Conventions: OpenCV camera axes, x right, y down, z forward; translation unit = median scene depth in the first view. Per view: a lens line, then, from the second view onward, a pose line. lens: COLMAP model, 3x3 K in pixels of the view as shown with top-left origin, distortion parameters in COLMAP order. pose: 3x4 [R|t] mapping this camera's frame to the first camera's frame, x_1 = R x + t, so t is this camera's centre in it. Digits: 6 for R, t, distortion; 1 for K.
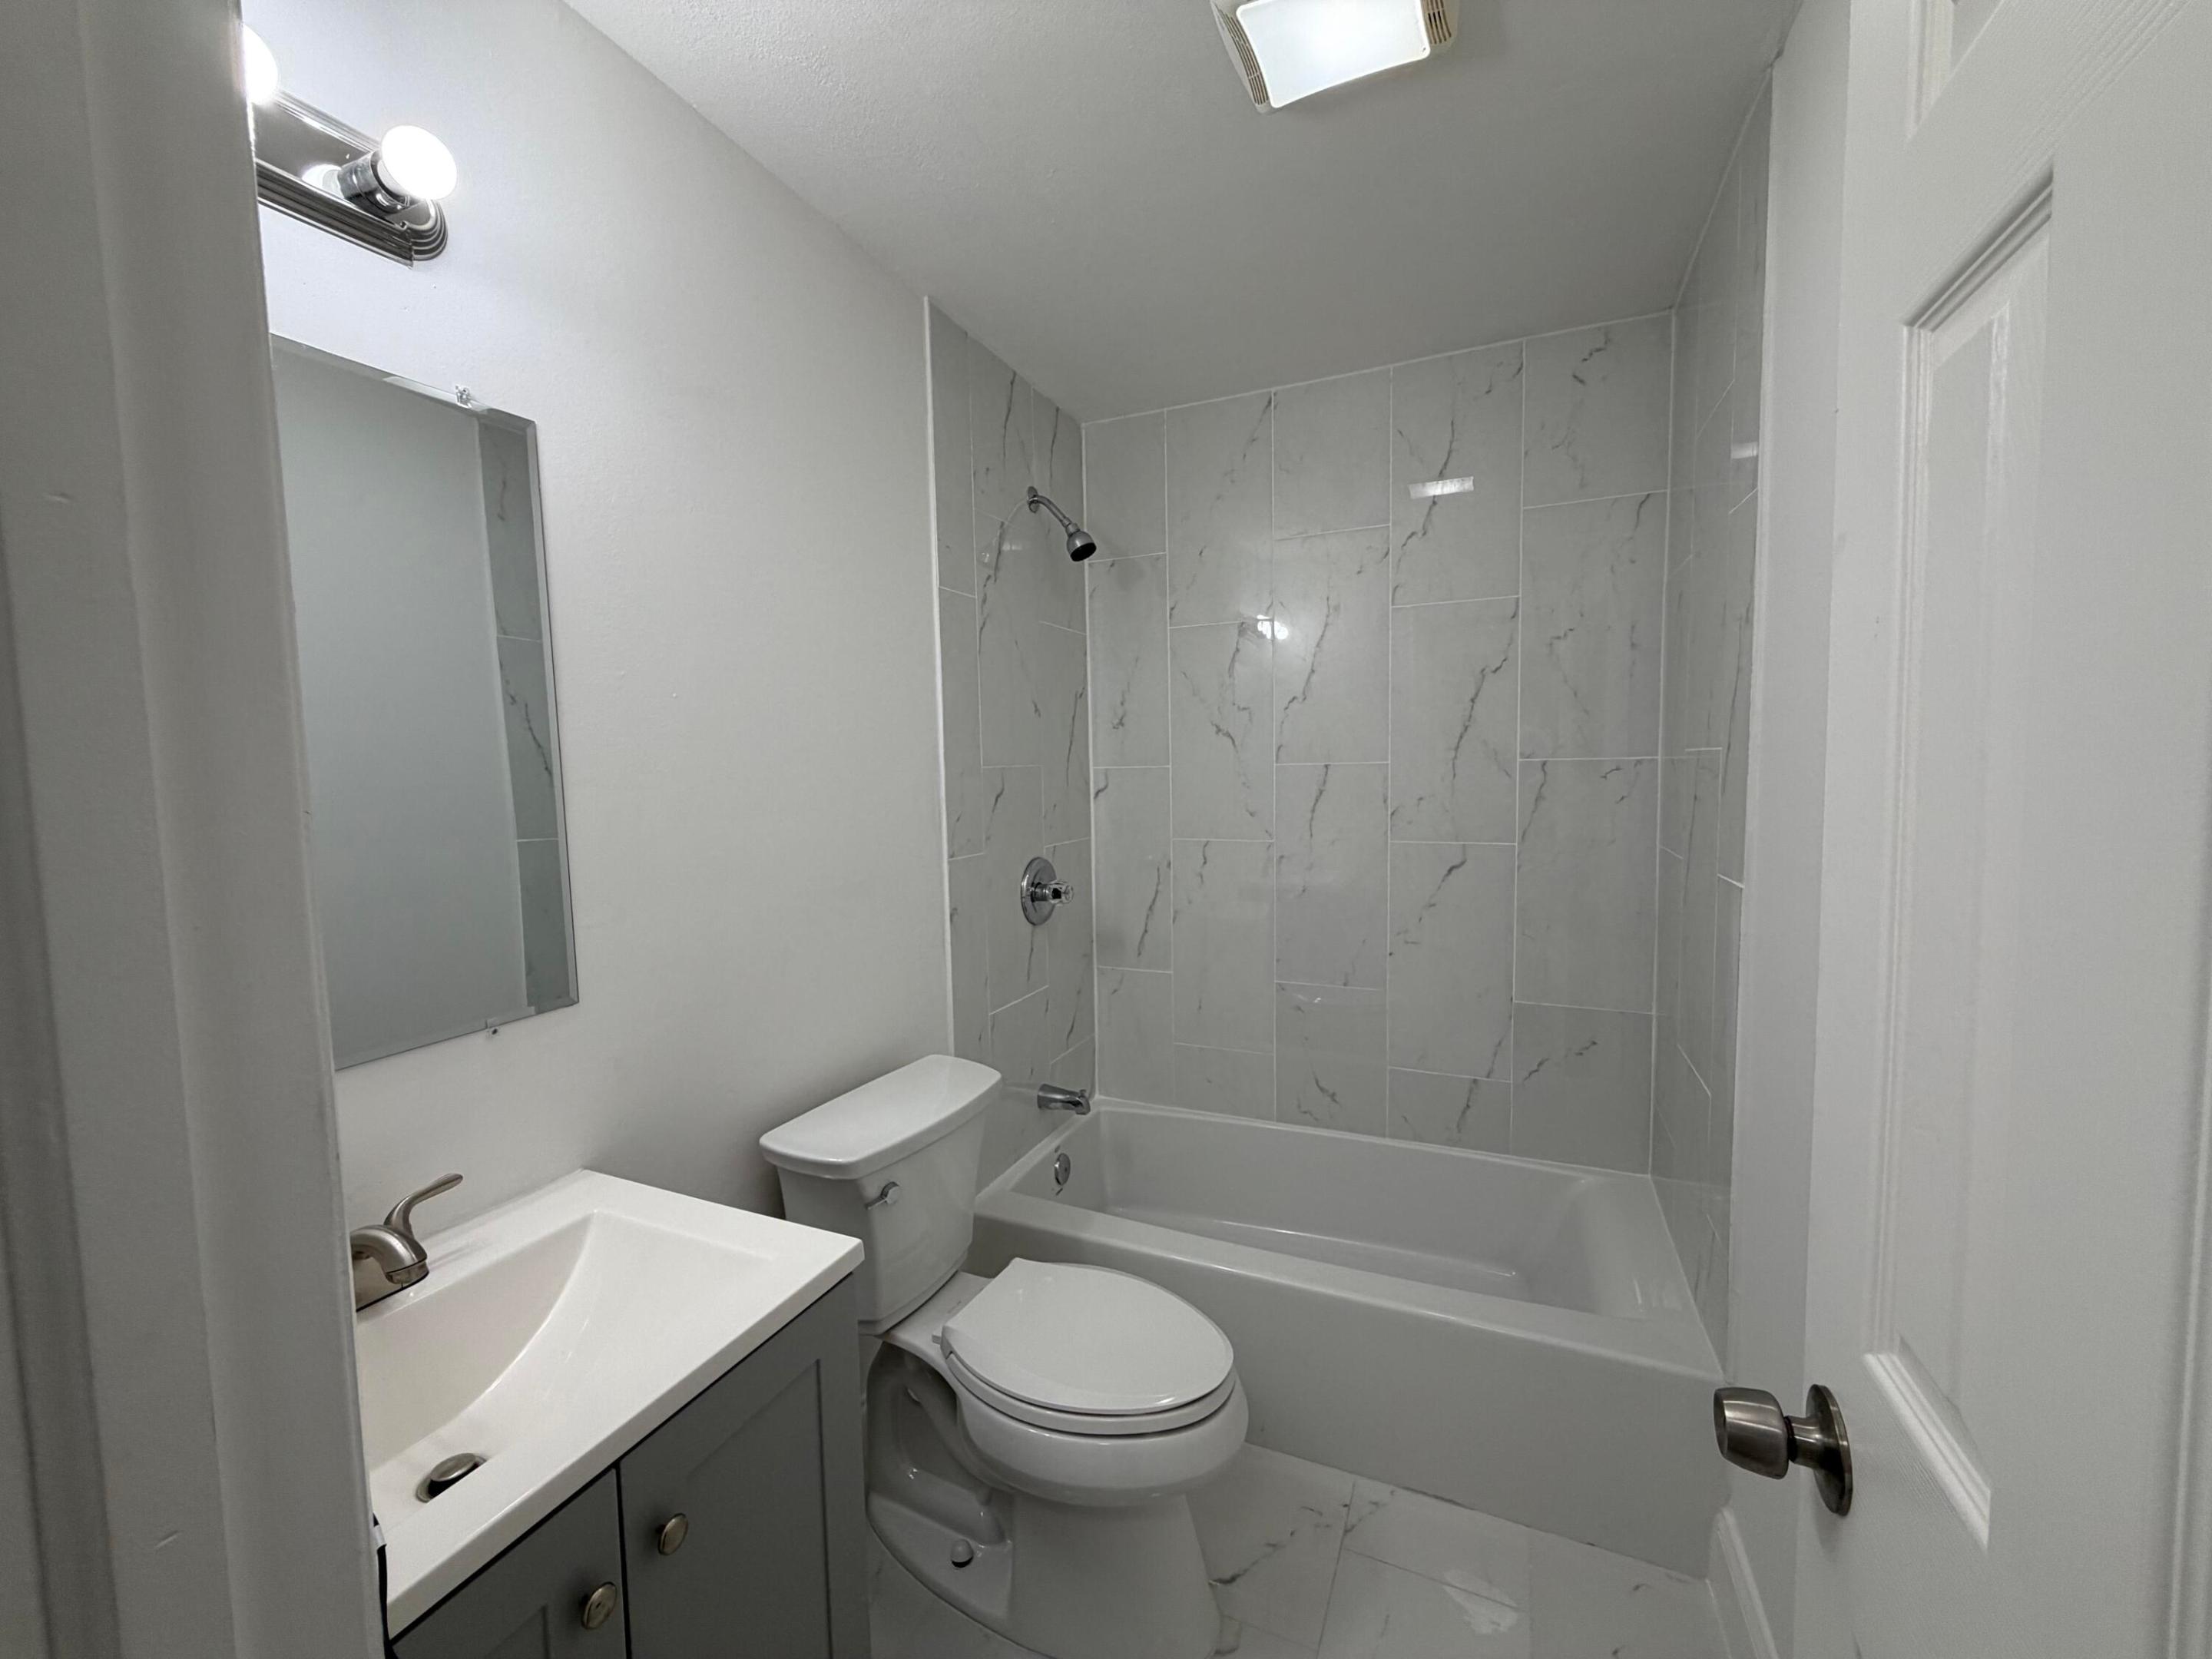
lens RADIAL K [[872.8, 0, 1101.9], [0, 872.8, 833.4], [0, 0, 1]] dist [-0.002021, 0.000214]
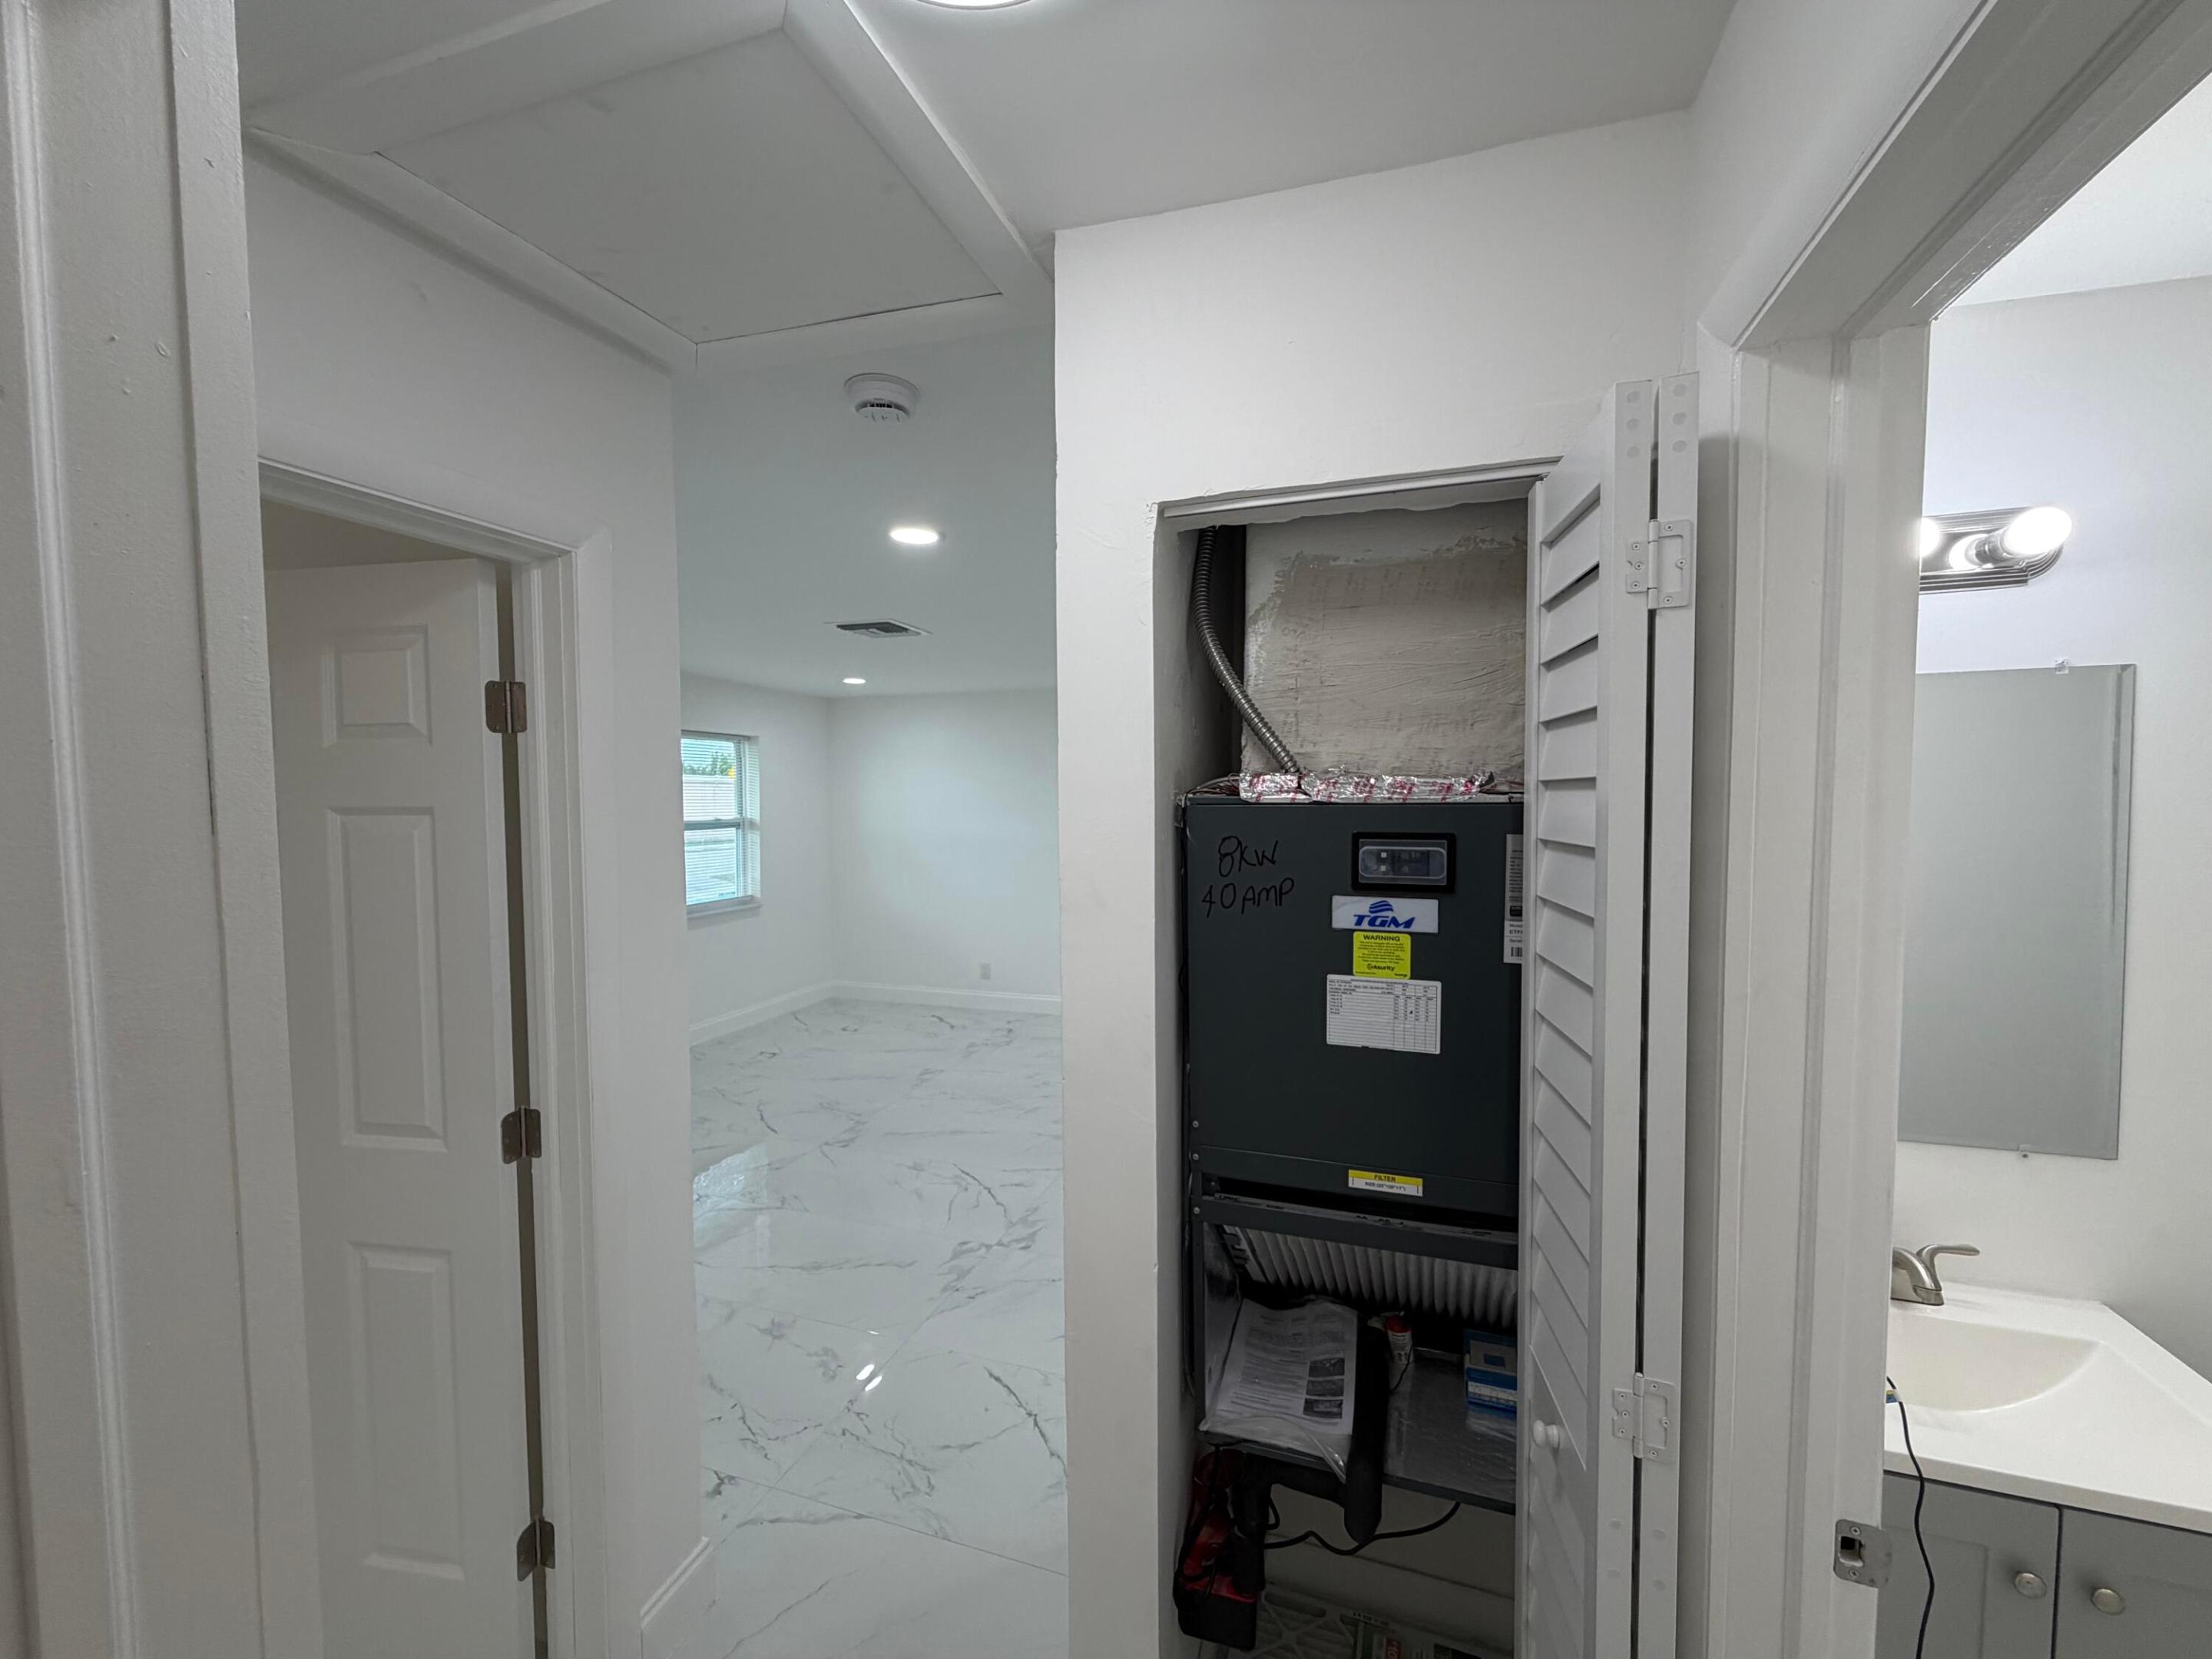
lens RADIAL K [[872.8, 0, 1105.2], [0, 872.8, 836.8], [0, 0, 1]] dist [-0.002021, 0.000214]
pose [[0.090543, 0.072095, -0.993280, 0.485706], [-0.065922, 0.995623, 0.066256, -0.273331], [0.993708, 0.059480, 0.094899, -0.570528]]
